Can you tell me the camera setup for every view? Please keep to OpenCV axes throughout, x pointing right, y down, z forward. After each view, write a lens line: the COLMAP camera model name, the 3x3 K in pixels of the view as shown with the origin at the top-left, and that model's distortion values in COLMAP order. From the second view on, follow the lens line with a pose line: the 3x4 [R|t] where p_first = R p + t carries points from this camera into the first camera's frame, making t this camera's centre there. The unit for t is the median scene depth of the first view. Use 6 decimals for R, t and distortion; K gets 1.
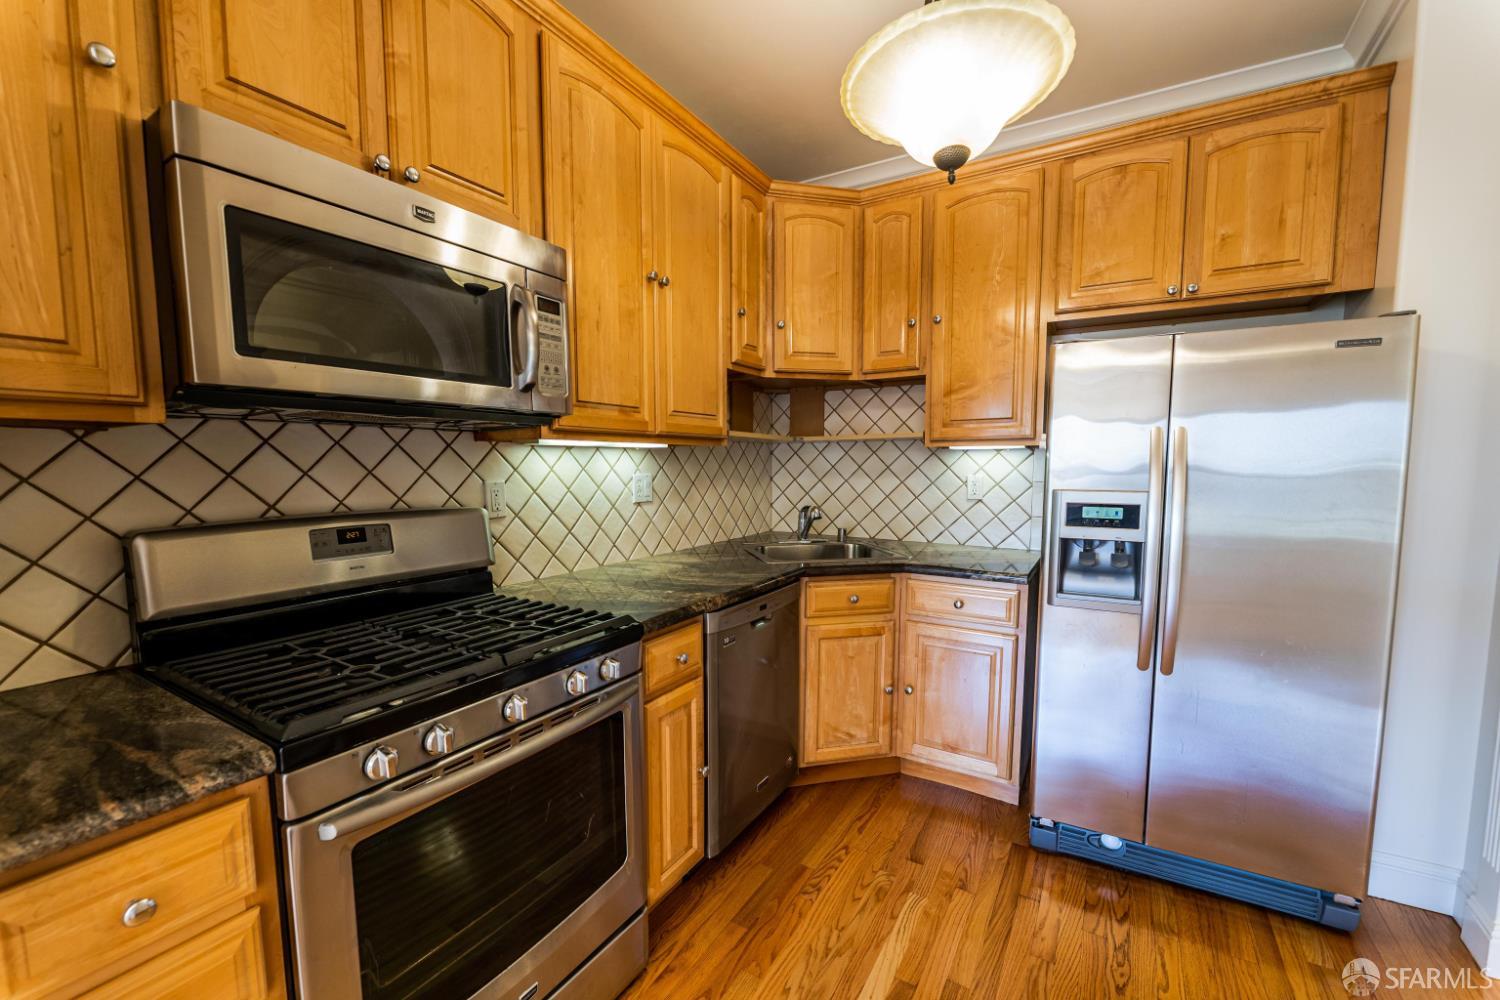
lens RADIAL K [[606.5, 0, 744.6], [0, 606.5, 513.7], [0, 0, 1]] dist [0.002185, -0.006428]
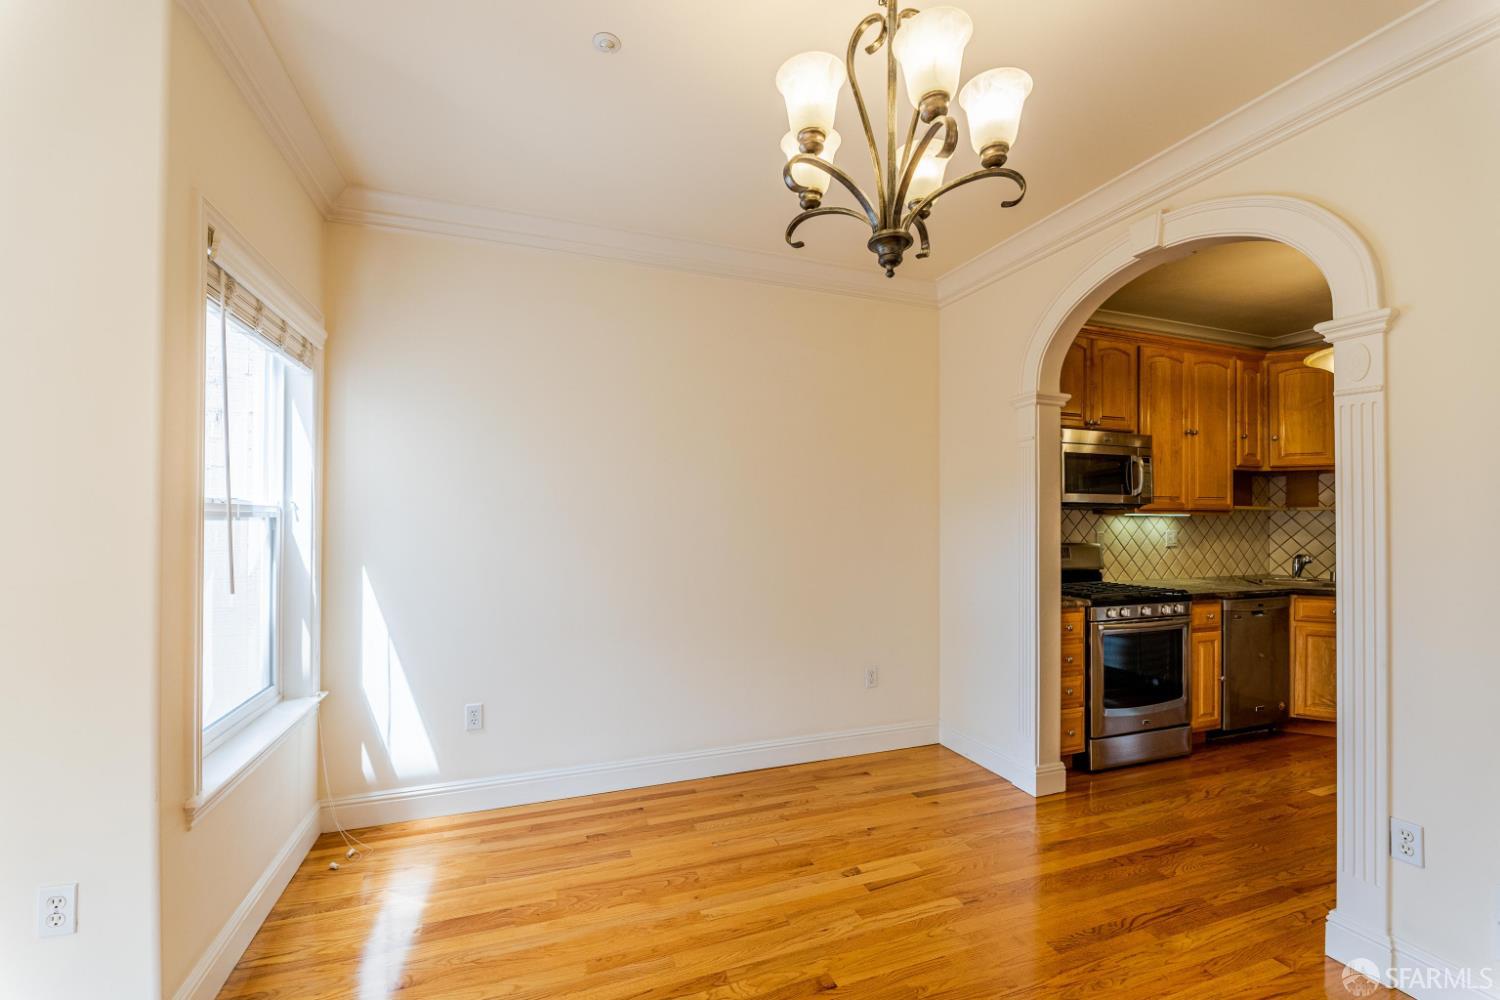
lens RADIAL K [[606.5, 0, 744.6], [0, 606.5, 513.7], [0, 0, 1]] dist [0.002185, -0.006428]
pose [[0.778490, 0.000480, -0.627657, -0.029402], [-0.060617, 0.995383, -0.074422, 0.095221], [0.624723, 0.095983, 0.774925, -1.183542]]
